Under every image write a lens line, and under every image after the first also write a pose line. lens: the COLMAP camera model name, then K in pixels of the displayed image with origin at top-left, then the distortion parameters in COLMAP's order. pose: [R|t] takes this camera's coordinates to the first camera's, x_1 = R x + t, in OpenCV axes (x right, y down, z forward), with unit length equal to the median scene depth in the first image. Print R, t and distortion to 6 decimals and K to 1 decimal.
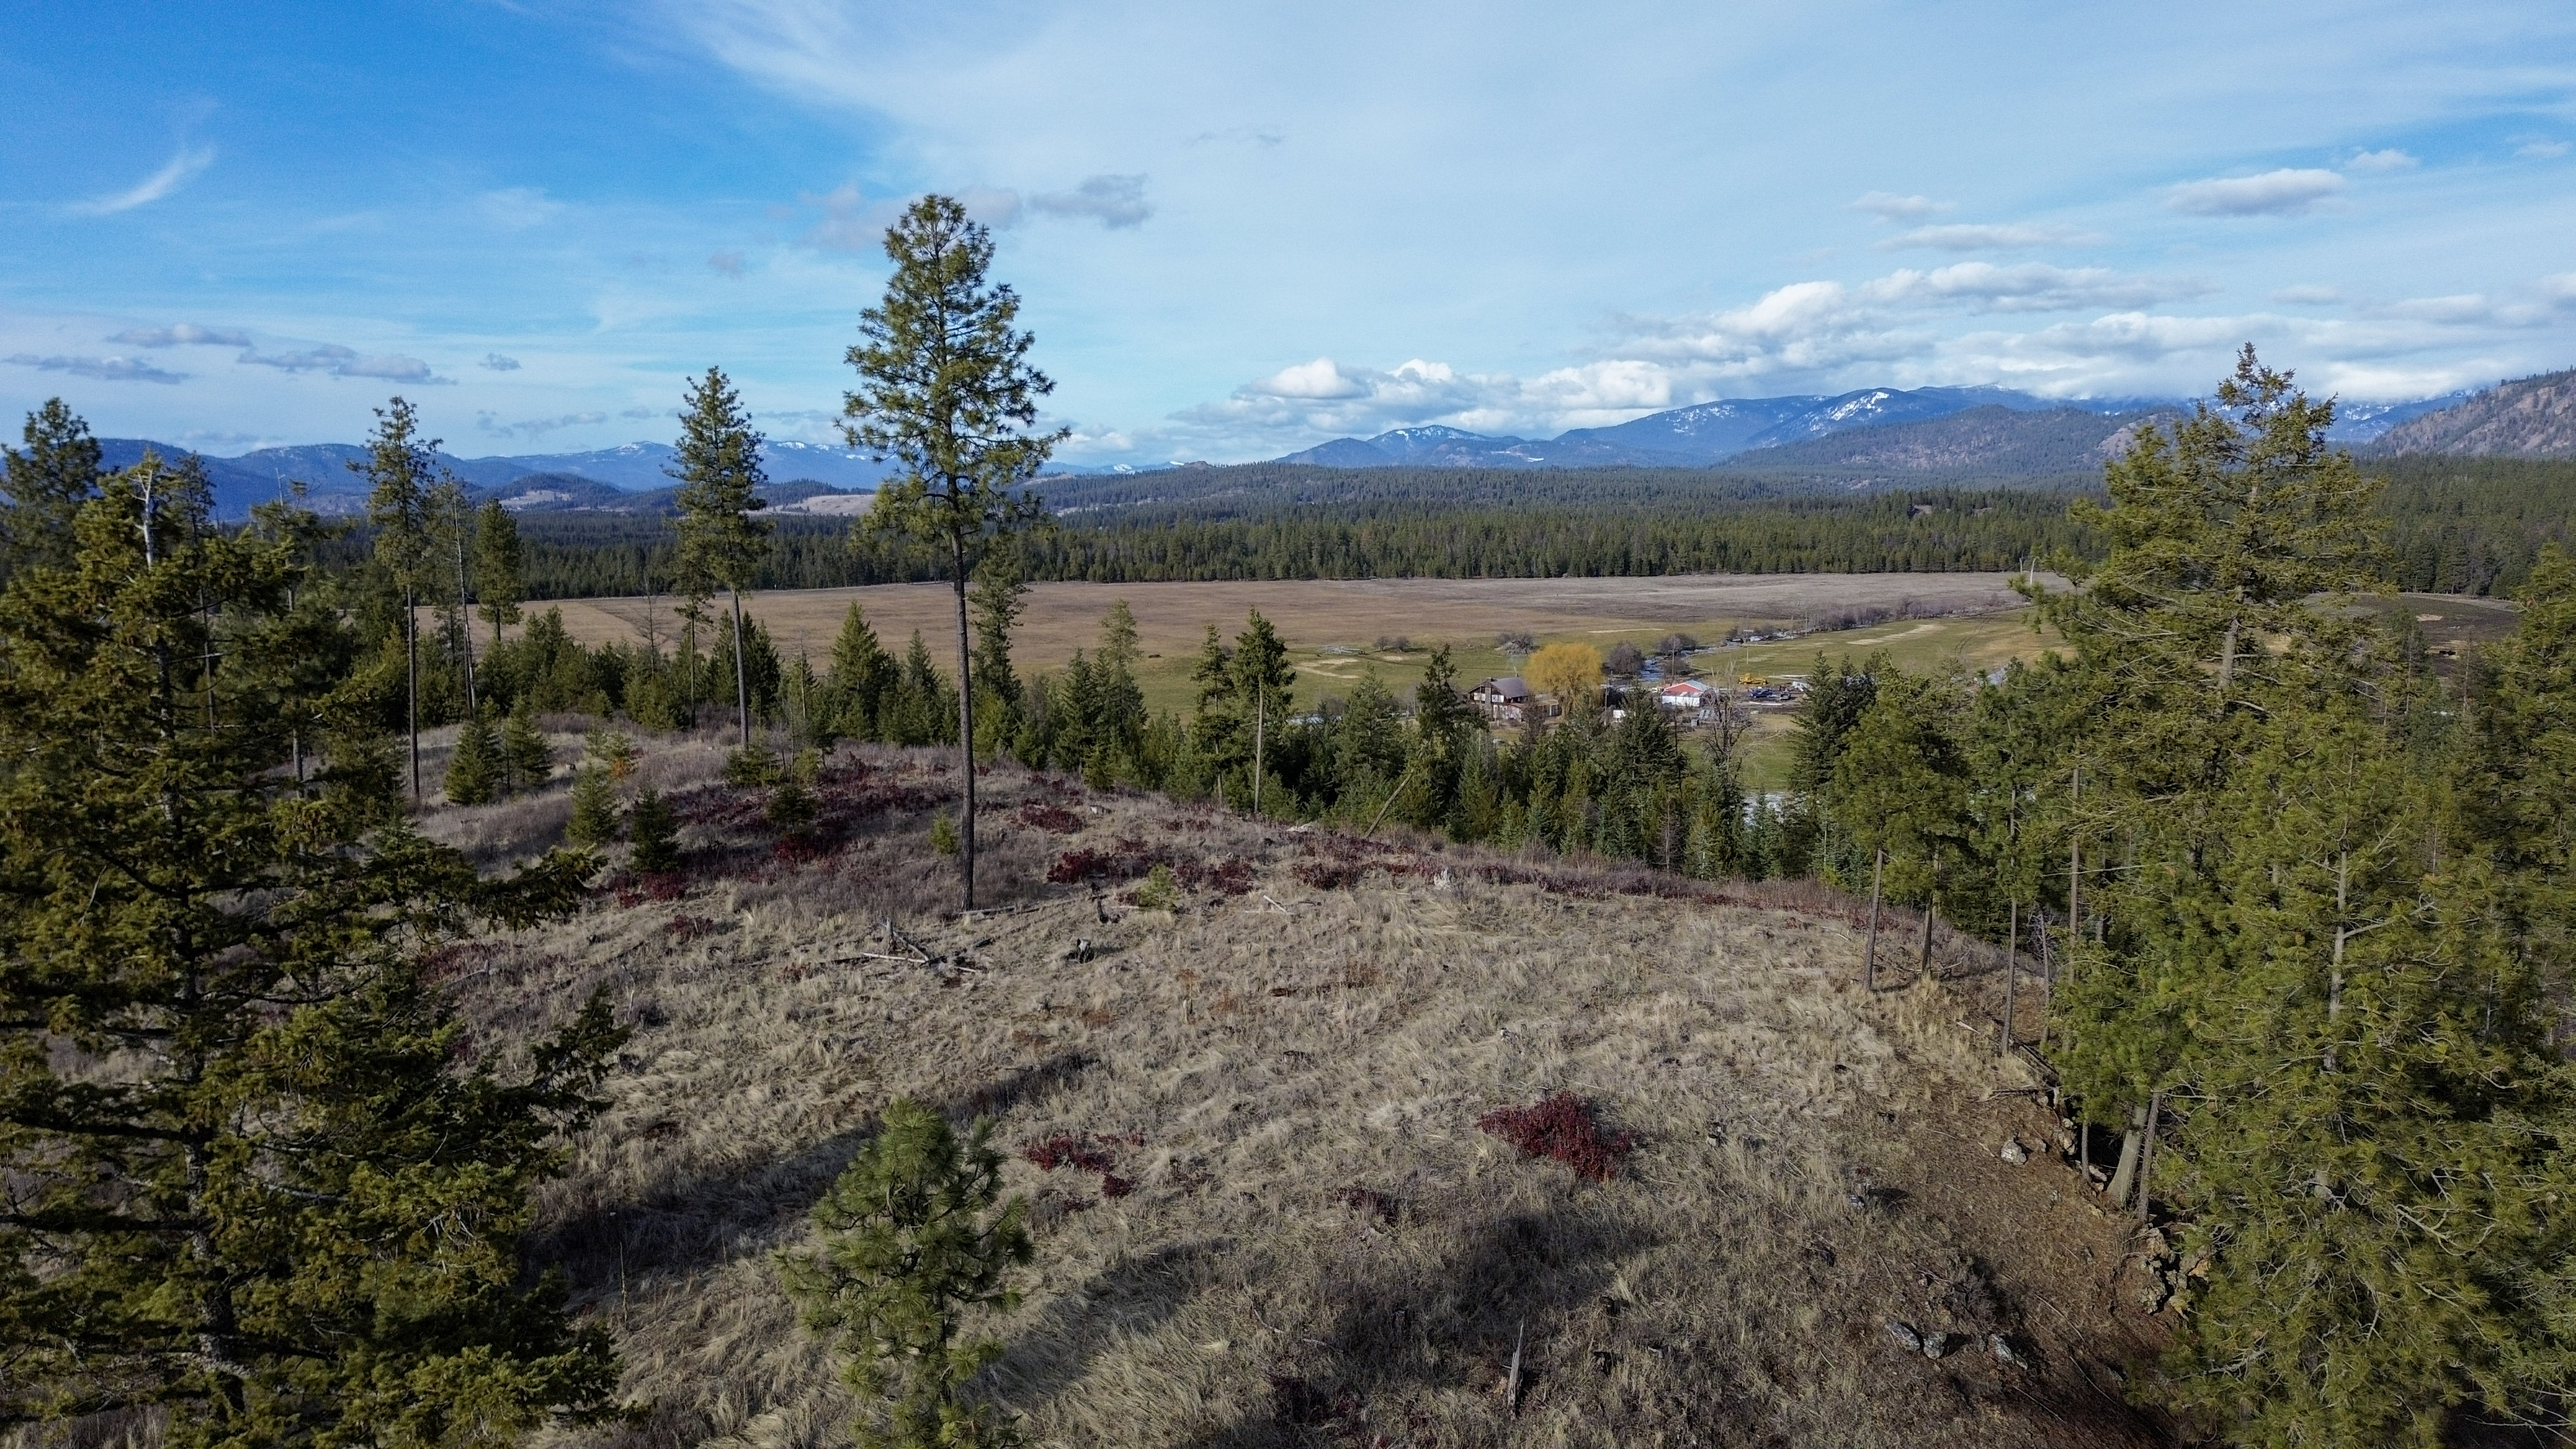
lens RADIAL K [[1741.0, 0, 1288.0], [0, 1741.0, 724.5], [0, 0, 1]] dist [0.077167, -0.091094]
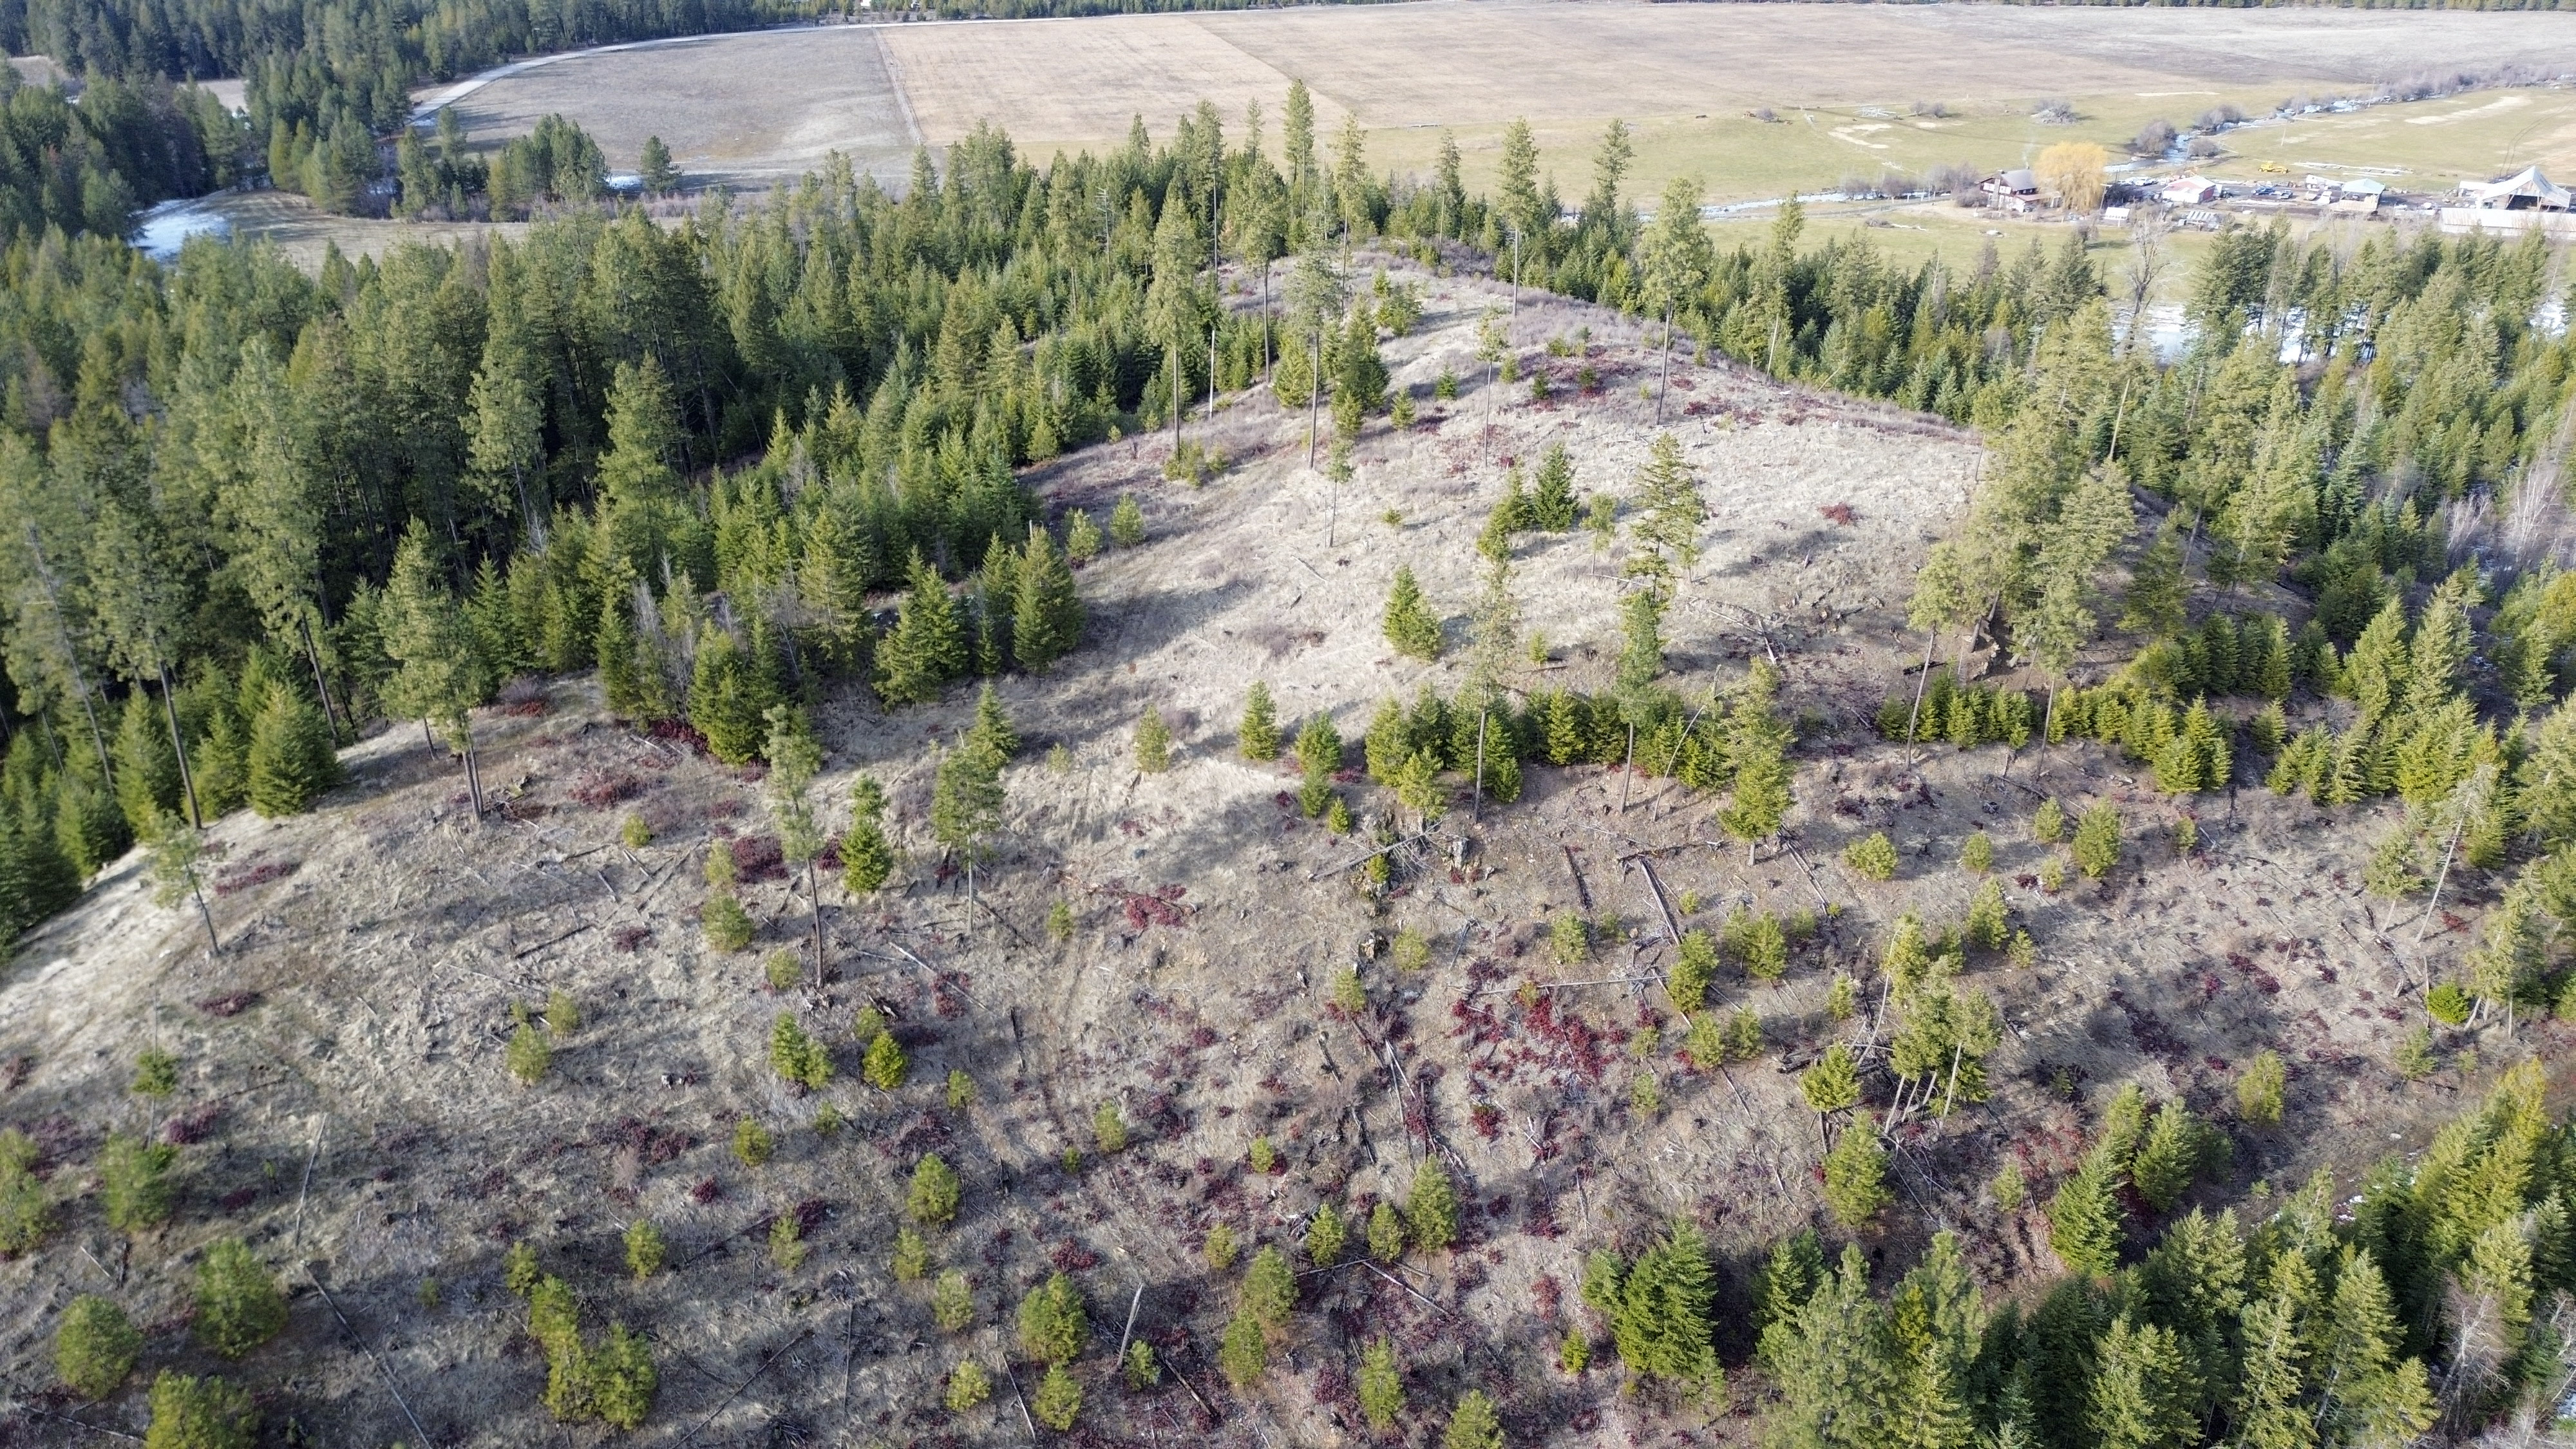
lens RADIAL K [[1741.0, 0, 1288.0], [0, 1741.0, 724.5], [0, 0, 1]] dist [0.077167, -0.091094]
pose [[0.959645, 0.127817, -0.250487, 0.016058], [-0.036598, 0.939926, 0.339410, -0.350210], [0.278822, -0.316546, 0.906674, -1.759577]]
